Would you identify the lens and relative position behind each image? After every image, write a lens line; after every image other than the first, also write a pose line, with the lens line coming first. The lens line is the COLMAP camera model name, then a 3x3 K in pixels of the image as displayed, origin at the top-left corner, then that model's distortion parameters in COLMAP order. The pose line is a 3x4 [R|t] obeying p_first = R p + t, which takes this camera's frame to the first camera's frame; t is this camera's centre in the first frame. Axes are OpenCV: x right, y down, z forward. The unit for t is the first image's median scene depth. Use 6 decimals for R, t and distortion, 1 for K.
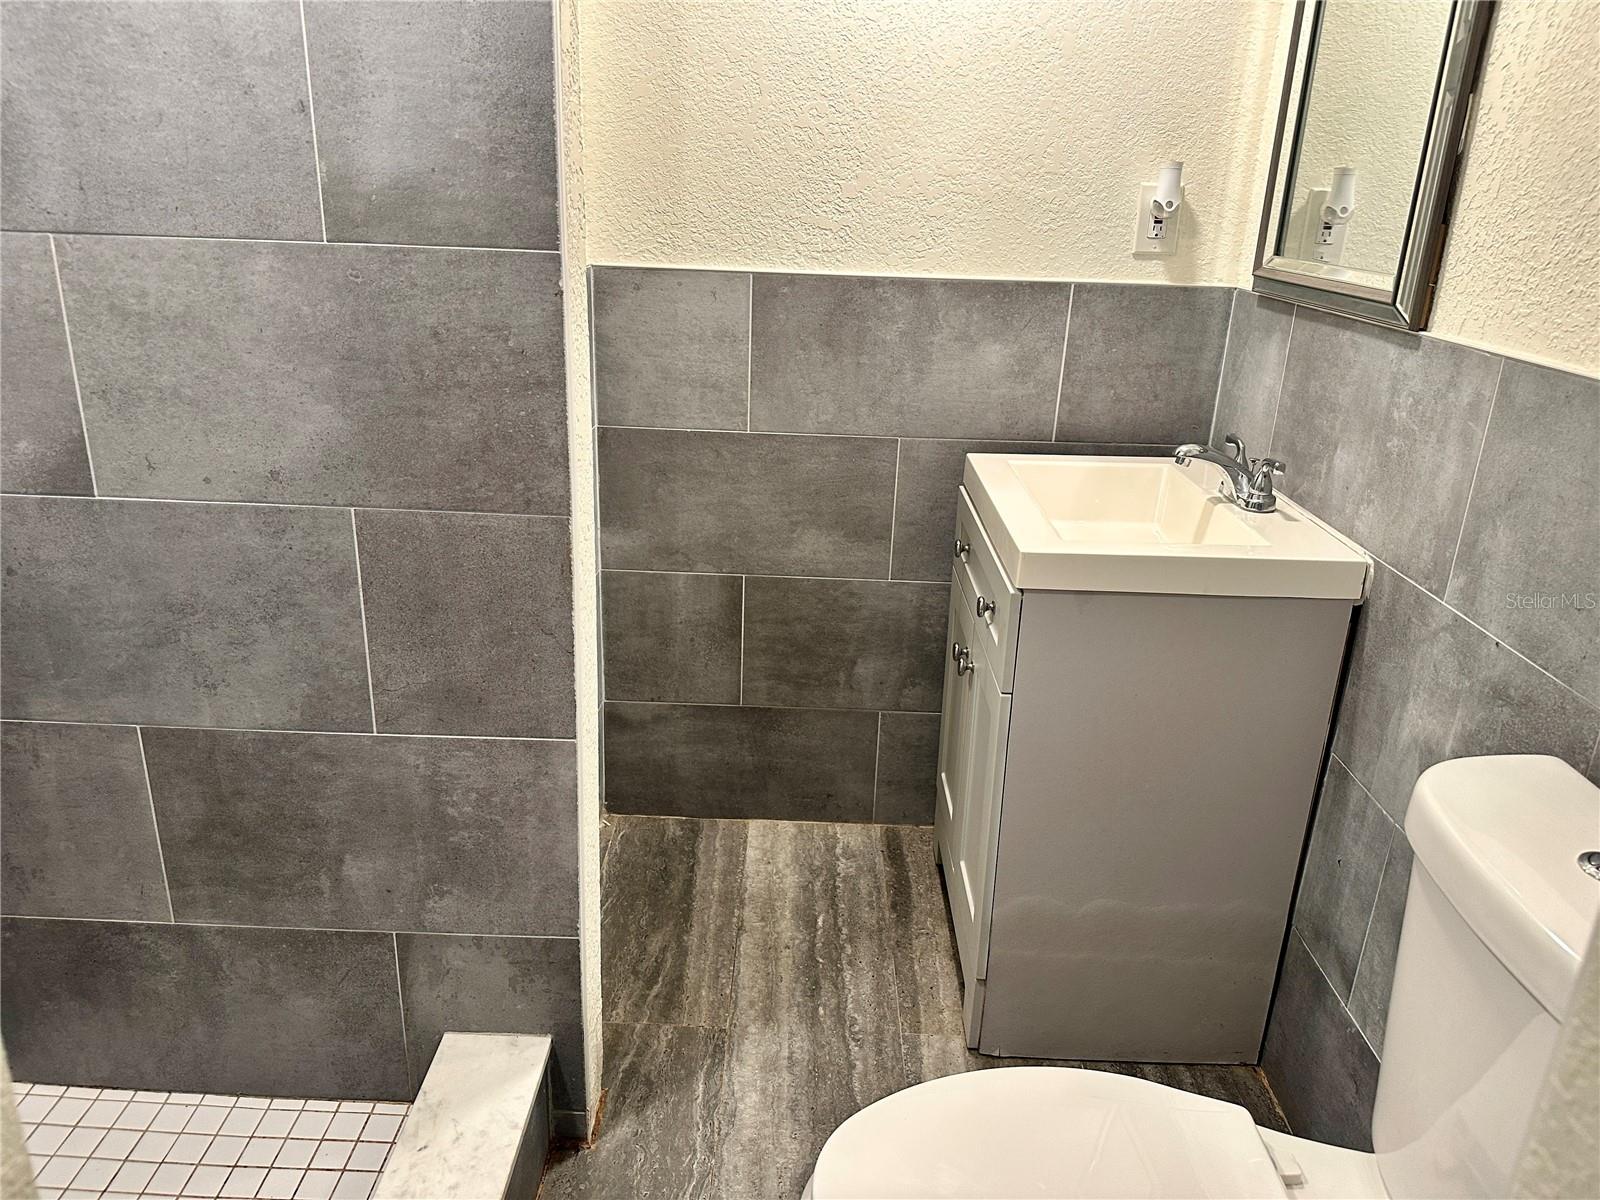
lens RADIAL K [[1118.2, 0, 793.9], [0, 1118.2, 588.8], [0, 0, 1]] dist [0.082334, -0.110170]
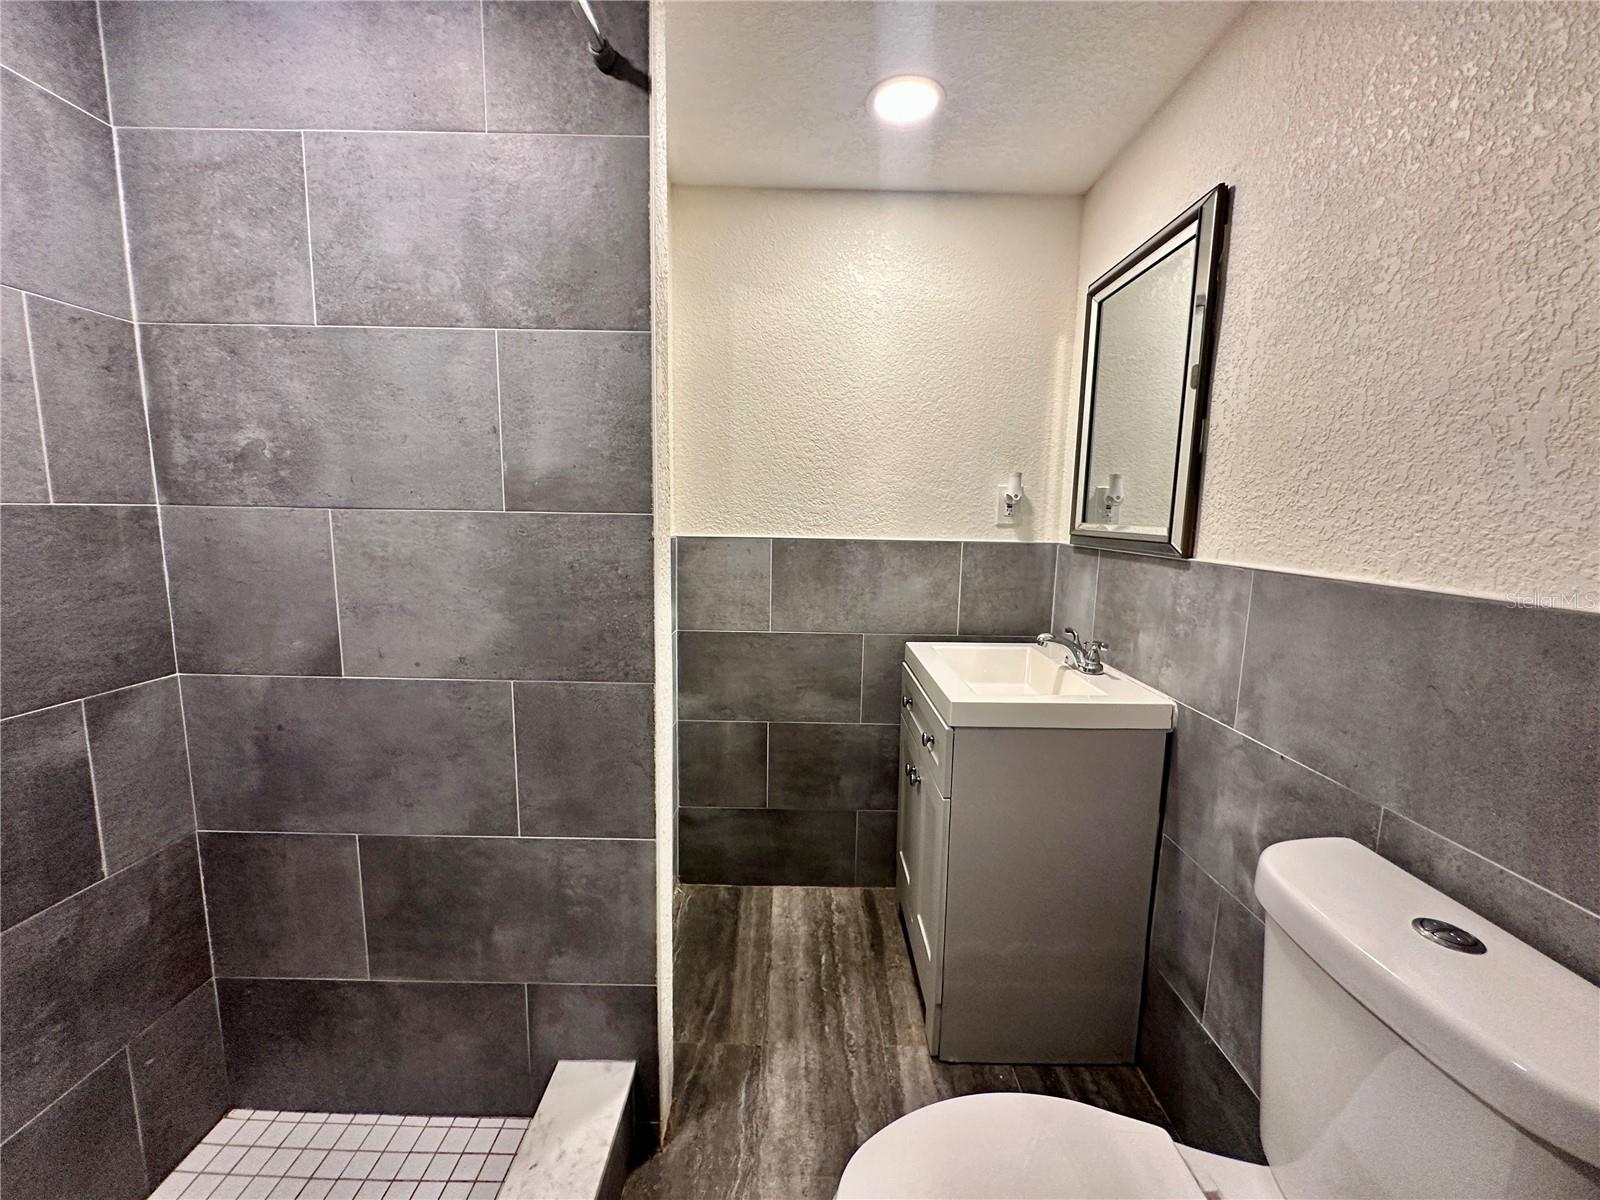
lens RADIAL K [[640.4, 0, 799.5], [0, 640.4, 600.6], [0, 0, 1]] dist [-0.006097, 0.001707]
pose [[0.999768, -0.018321, 0.011285, -0.012418], [0.020204, 0.979729, -0.199304, 0.001558], [-0.007405, 0.199486, 0.979873, 0.125231]]
